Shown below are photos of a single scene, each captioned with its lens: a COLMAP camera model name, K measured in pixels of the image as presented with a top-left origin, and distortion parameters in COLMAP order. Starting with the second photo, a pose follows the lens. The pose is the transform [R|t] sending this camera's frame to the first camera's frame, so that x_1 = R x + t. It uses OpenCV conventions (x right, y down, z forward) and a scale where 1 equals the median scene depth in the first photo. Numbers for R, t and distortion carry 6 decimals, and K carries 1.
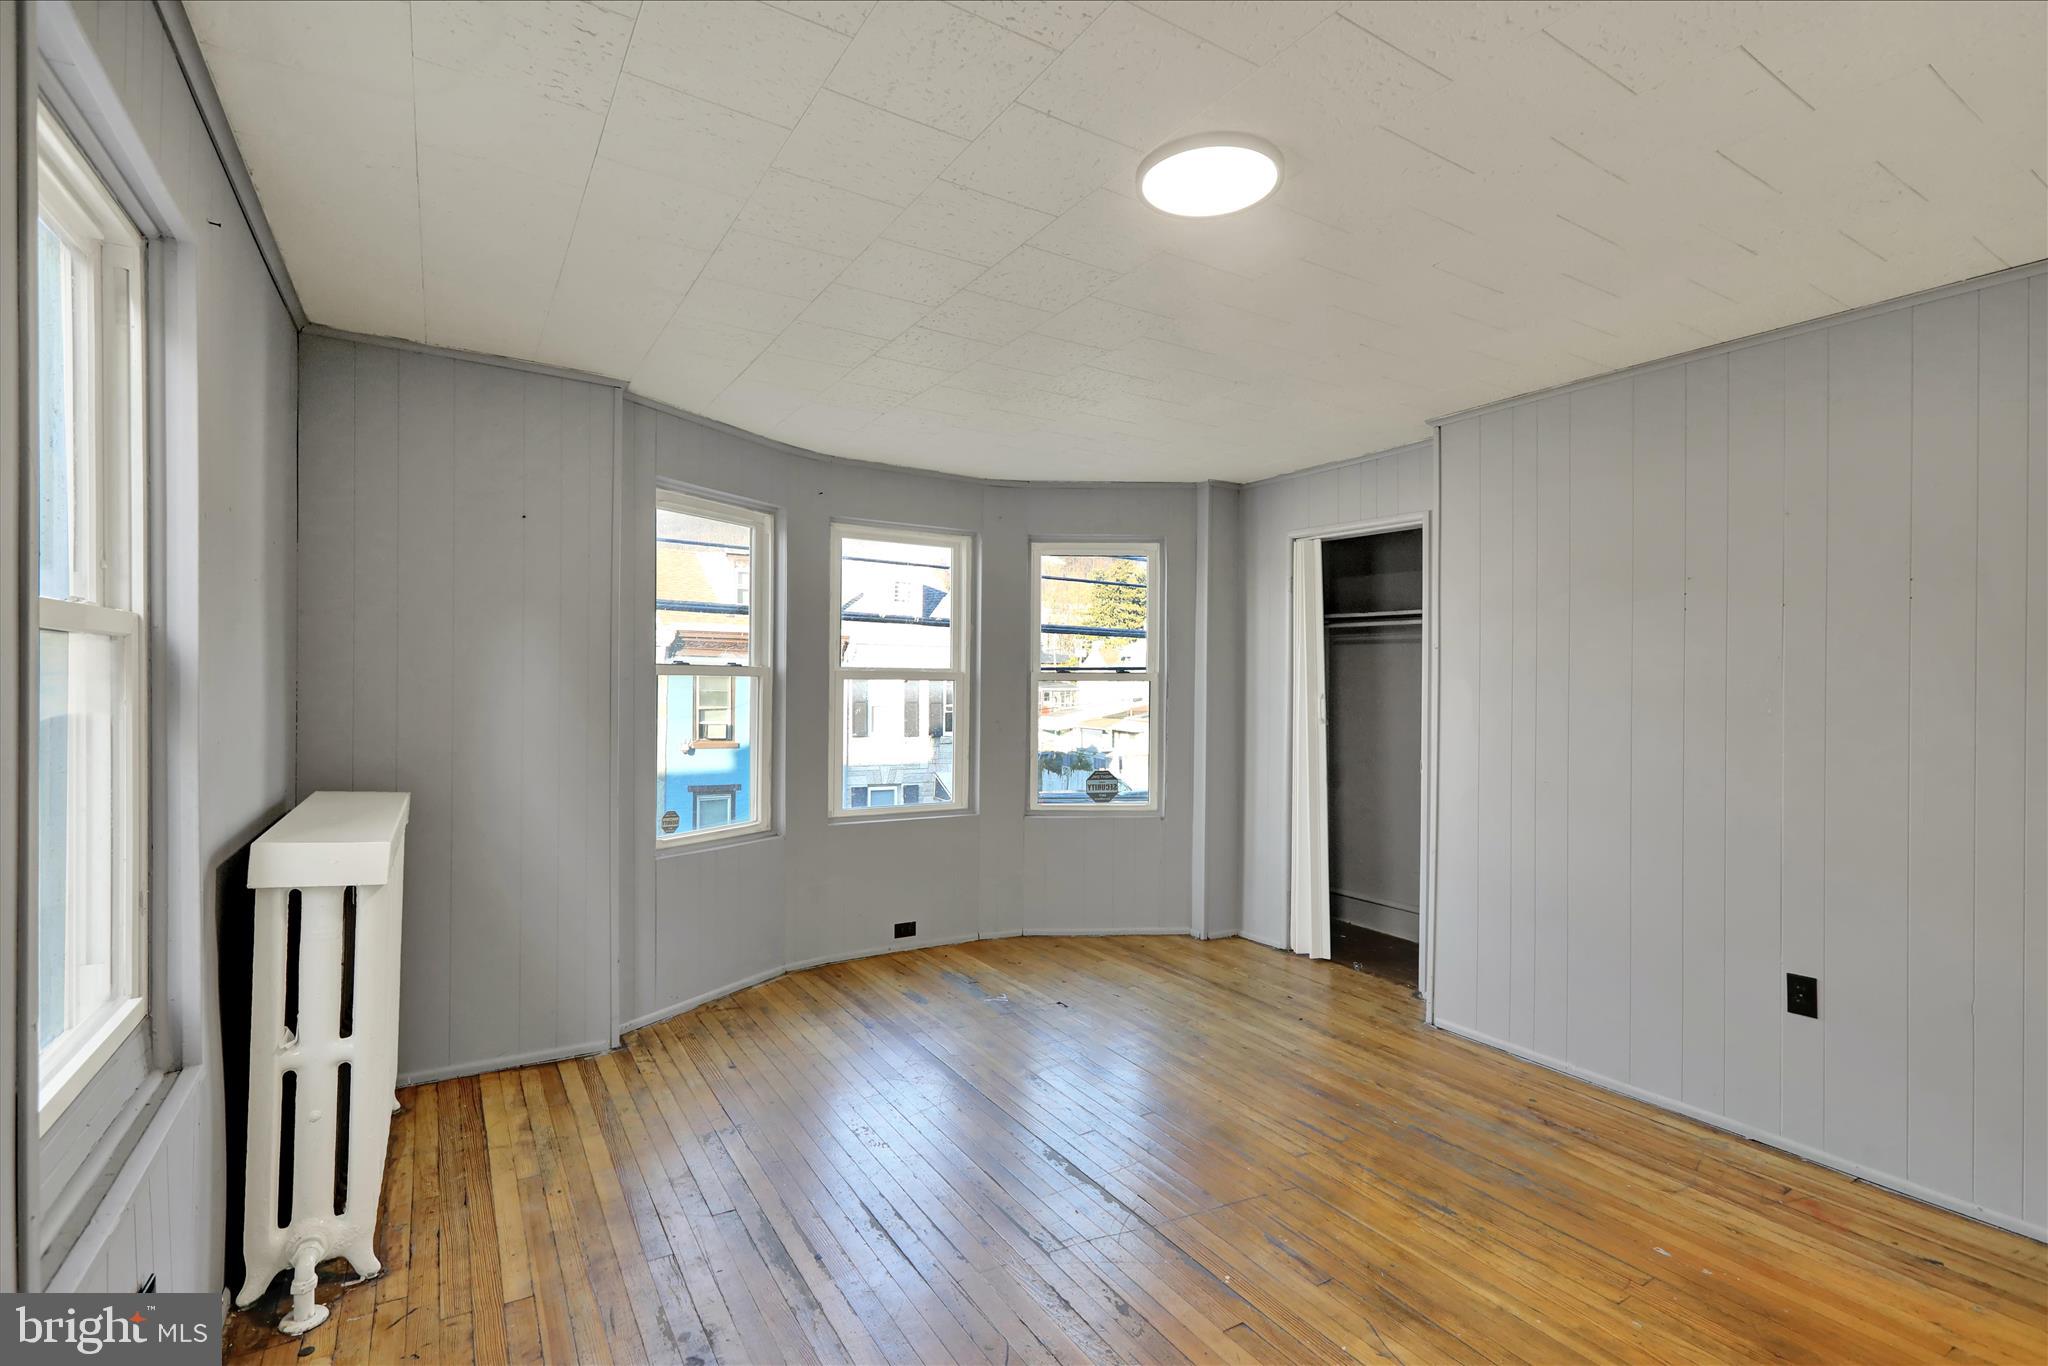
lens RADIAL K [[944.3, 0, 1026.6], [0, 944.3, 683.0], [0, 0, 1]] dist [-0.002740, -0.000416]
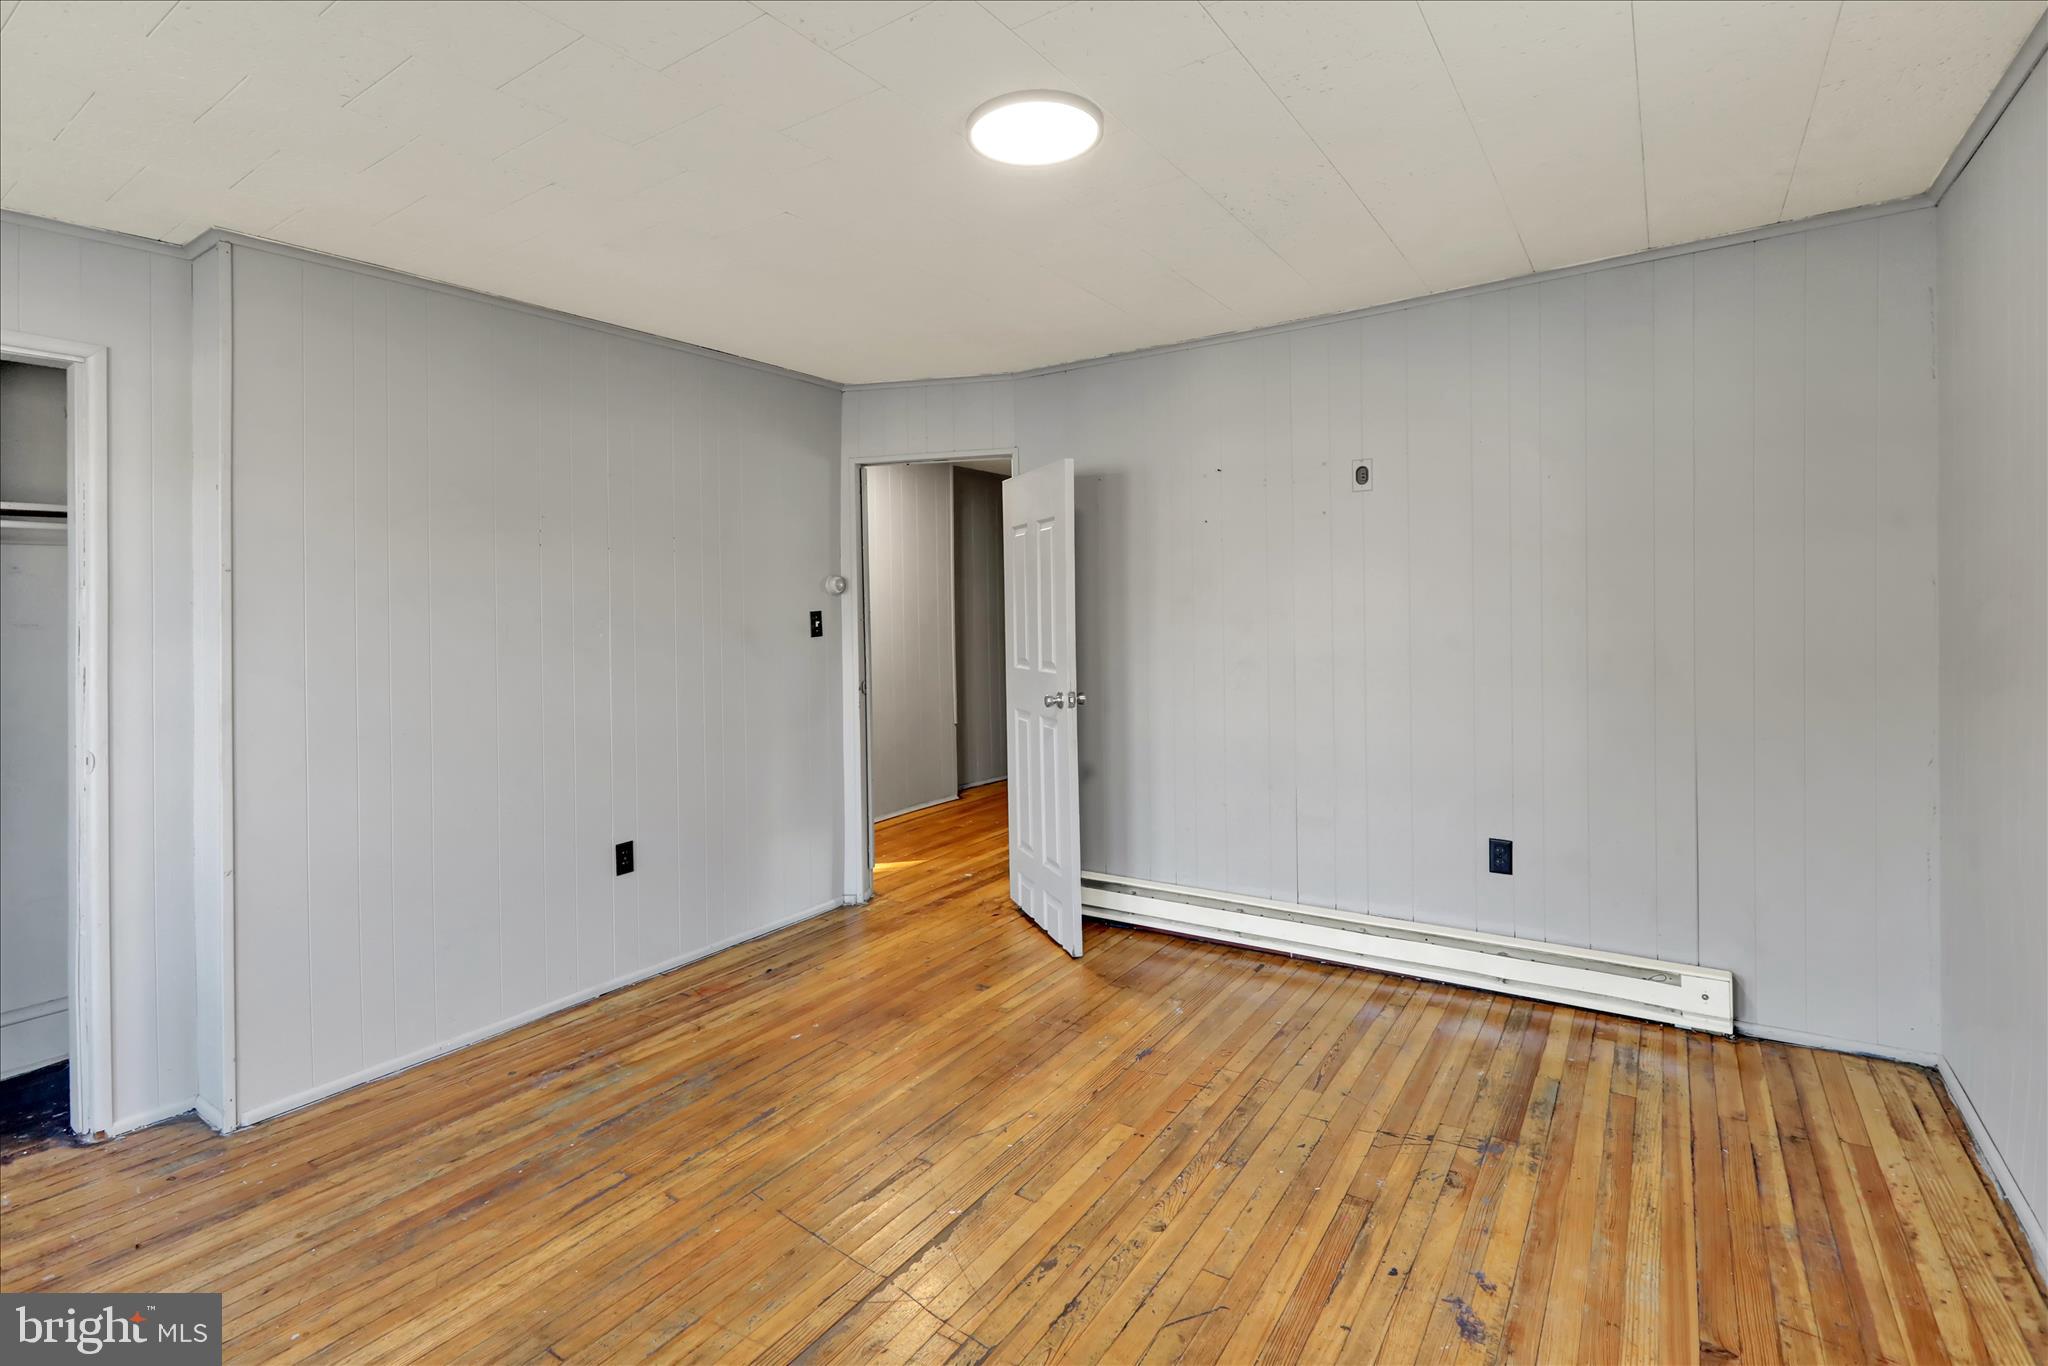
lens RADIAL K [[944.3, 0, 1023.5], [0, 944.3, 692.6], [0, 0, 1]] dist [-0.002740, -0.000416]
pose [[-0.396740, -0.079823, 0.914454, -0.472930], [0.028027, 0.994694, 0.098987, 0.004862], [-0.917503, 0.064901, -0.392398, 0.918441]]
